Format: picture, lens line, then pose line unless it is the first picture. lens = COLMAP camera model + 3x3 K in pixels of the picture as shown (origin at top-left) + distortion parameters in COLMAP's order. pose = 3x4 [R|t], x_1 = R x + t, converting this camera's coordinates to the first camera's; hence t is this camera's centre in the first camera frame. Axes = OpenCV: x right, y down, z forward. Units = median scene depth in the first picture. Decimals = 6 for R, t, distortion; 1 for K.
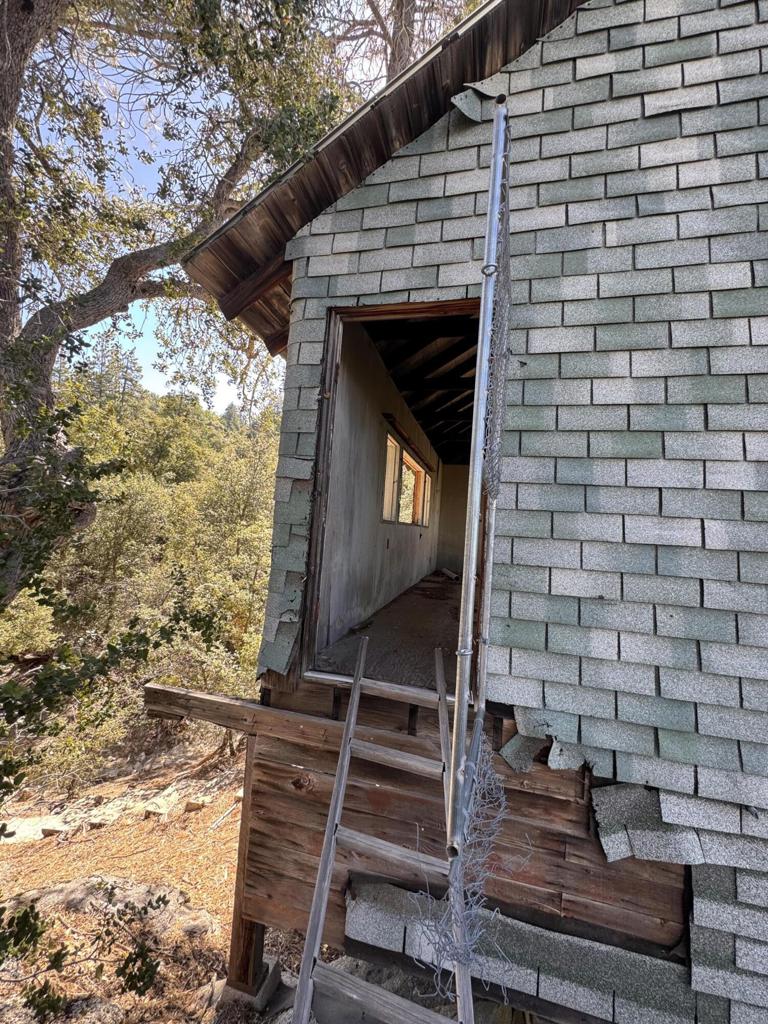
lens RADIAL K [[408.6, 0, 382.6], [0, 408.6, 510.2], [0, 0, 1]] dist [-0.003443, 0.000353]
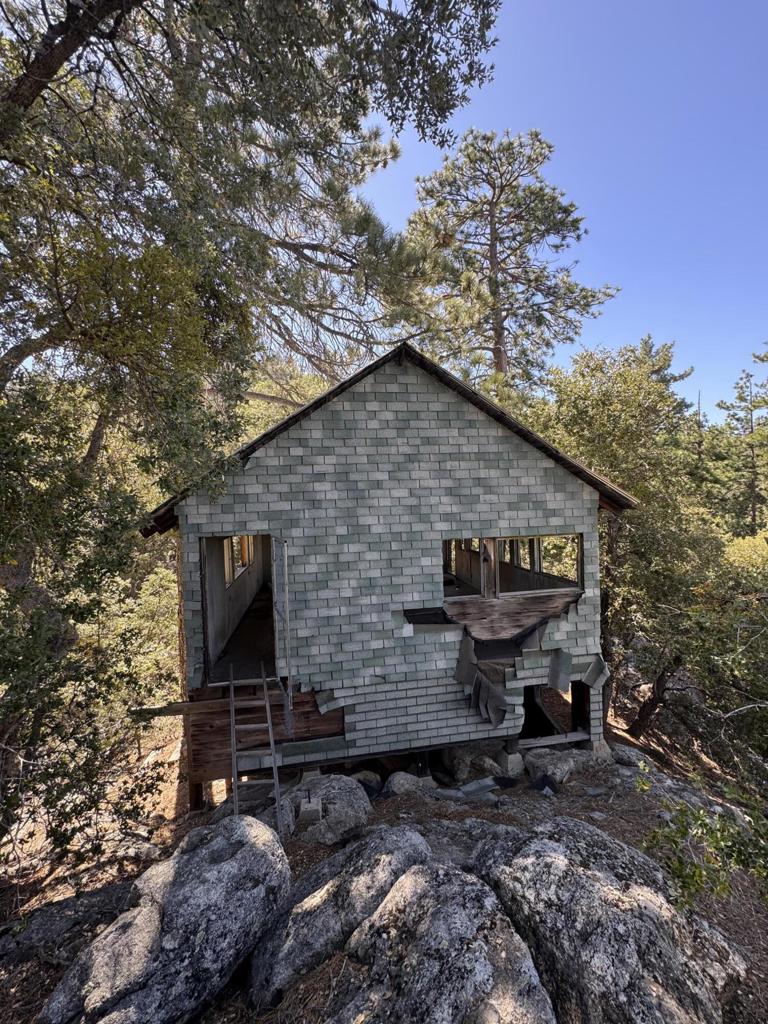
lens RADIAL K [[408.6, 0, 386.0], [0, 408.6, 512.8], [0, 0, 1]] dist [-0.003443, 0.000353]
pose [[0.911598, -0.113462, 0.395113, -0.080002], [0.079152, 0.991616, 0.102138, -0.988827], [-0.403390, -0.061835, 0.912937, -2.008038]]
